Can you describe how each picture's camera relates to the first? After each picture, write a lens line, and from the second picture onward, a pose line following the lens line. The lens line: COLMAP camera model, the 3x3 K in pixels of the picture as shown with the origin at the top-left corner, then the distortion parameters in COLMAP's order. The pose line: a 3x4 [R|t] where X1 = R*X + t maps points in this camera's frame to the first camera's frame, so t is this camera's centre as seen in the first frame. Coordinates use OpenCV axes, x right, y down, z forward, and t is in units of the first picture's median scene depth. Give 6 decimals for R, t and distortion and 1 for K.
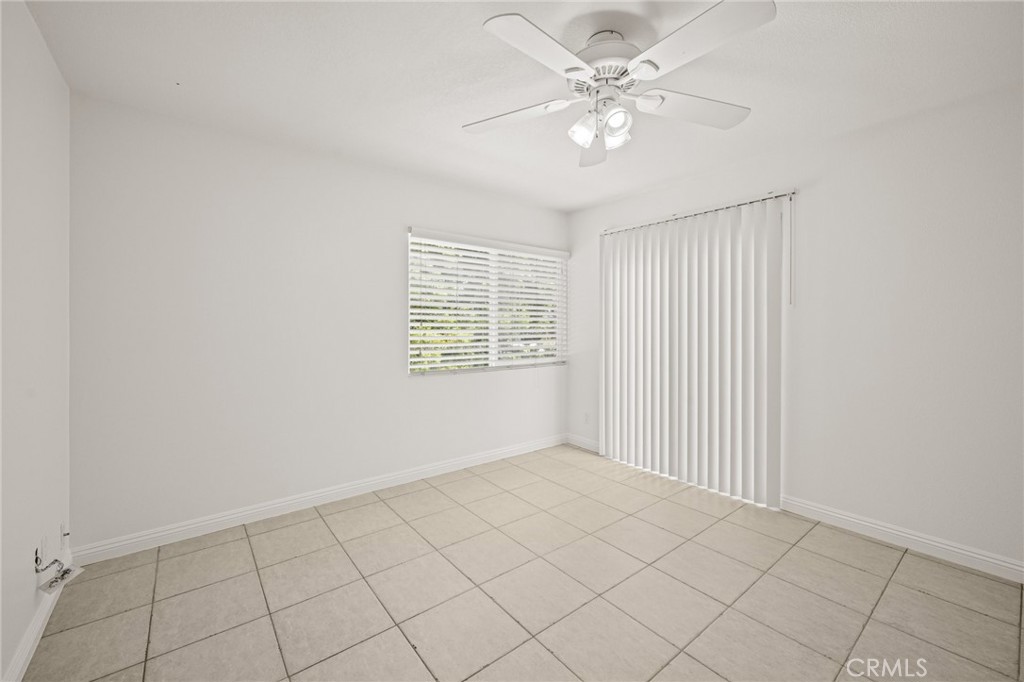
lens RADIAL K [[407.4, 0, 511.3], [0, 407.4, 333.4], [0, 0, 1]] dist [-0.002069, -0.000125]
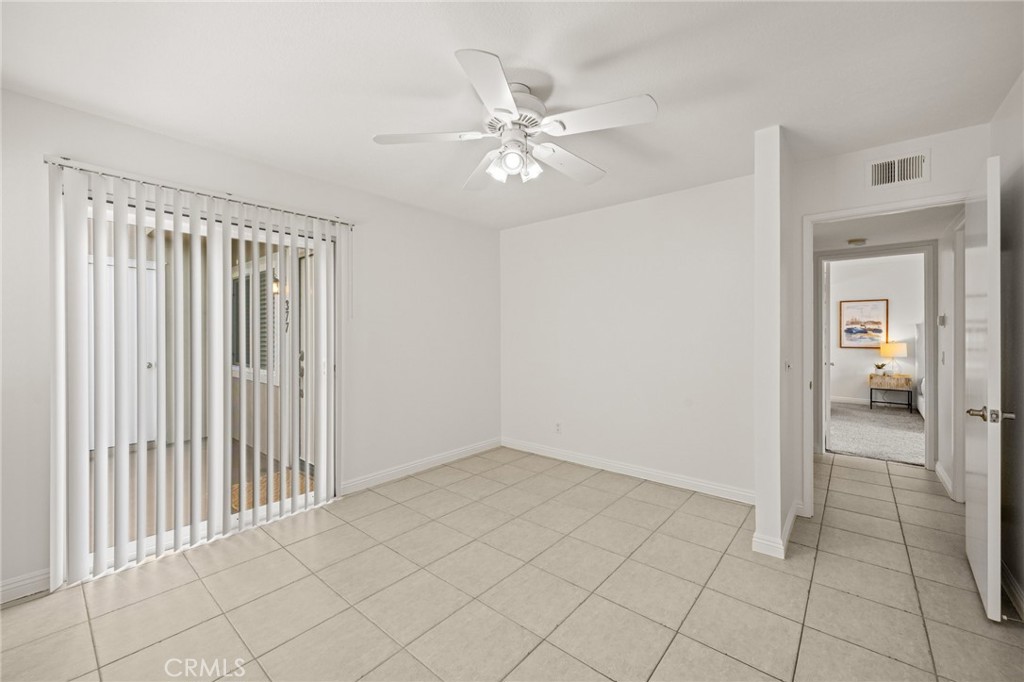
lens RADIAL K [[407.4, 0, 511.3], [0, 407.4, 333.4], [0, 0, 1]] dist [-0.002069, -0.000125]
pose [[-0.199313, 0.002172, 0.979934, -0.574626], [0.023045, 0.999731, 0.002471, -0.022054], [-0.979665, 0.023075, -0.199309, 0.756340]]
